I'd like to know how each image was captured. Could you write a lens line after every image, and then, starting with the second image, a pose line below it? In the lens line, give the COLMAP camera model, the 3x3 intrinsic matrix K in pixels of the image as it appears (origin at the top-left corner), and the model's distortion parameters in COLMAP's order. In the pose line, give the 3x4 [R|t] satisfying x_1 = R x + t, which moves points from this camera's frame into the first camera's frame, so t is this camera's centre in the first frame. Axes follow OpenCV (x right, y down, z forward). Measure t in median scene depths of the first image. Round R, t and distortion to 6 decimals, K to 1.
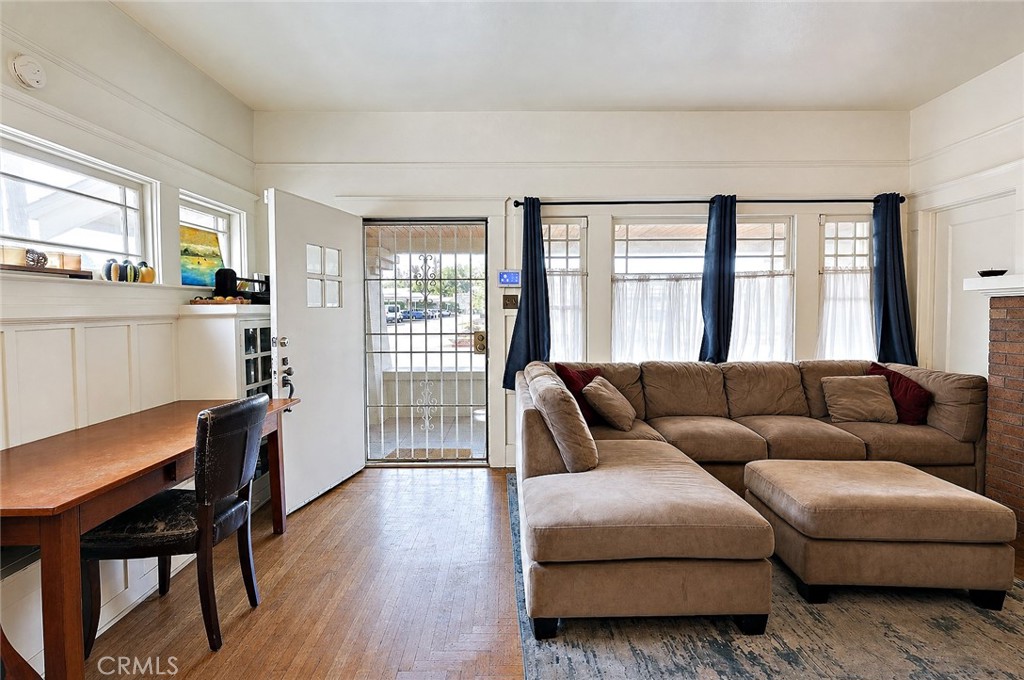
lens RADIAL K [[505.3, 0, 512.0], [0, 505.3, 340.0], [0, 0, 1]] dist [0.001704, 0.001343]
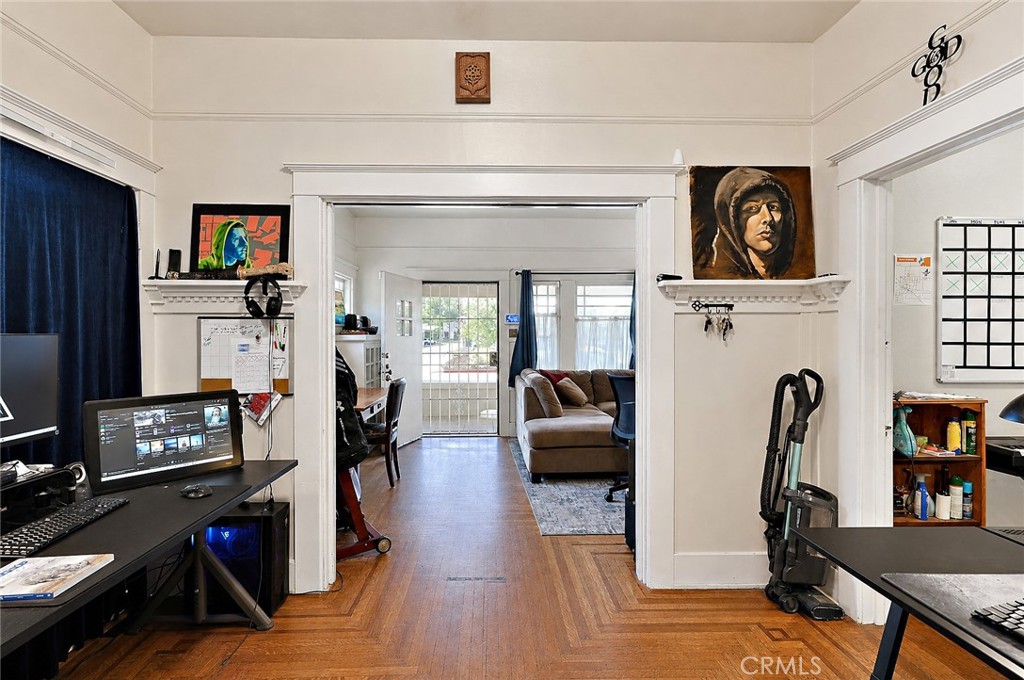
lens RADIAL K [[505.3, 0, 512.0], [0, 505.3, 340.0], [0, 0, 1]] dist [0.001704, 0.001343]
pose [[0.999651, 0.000971, 0.026417, -0.048892], [0.000664, 0.998086, -0.061831, 0.047845], [-0.026426, 0.061827, 0.997737, -0.628753]]
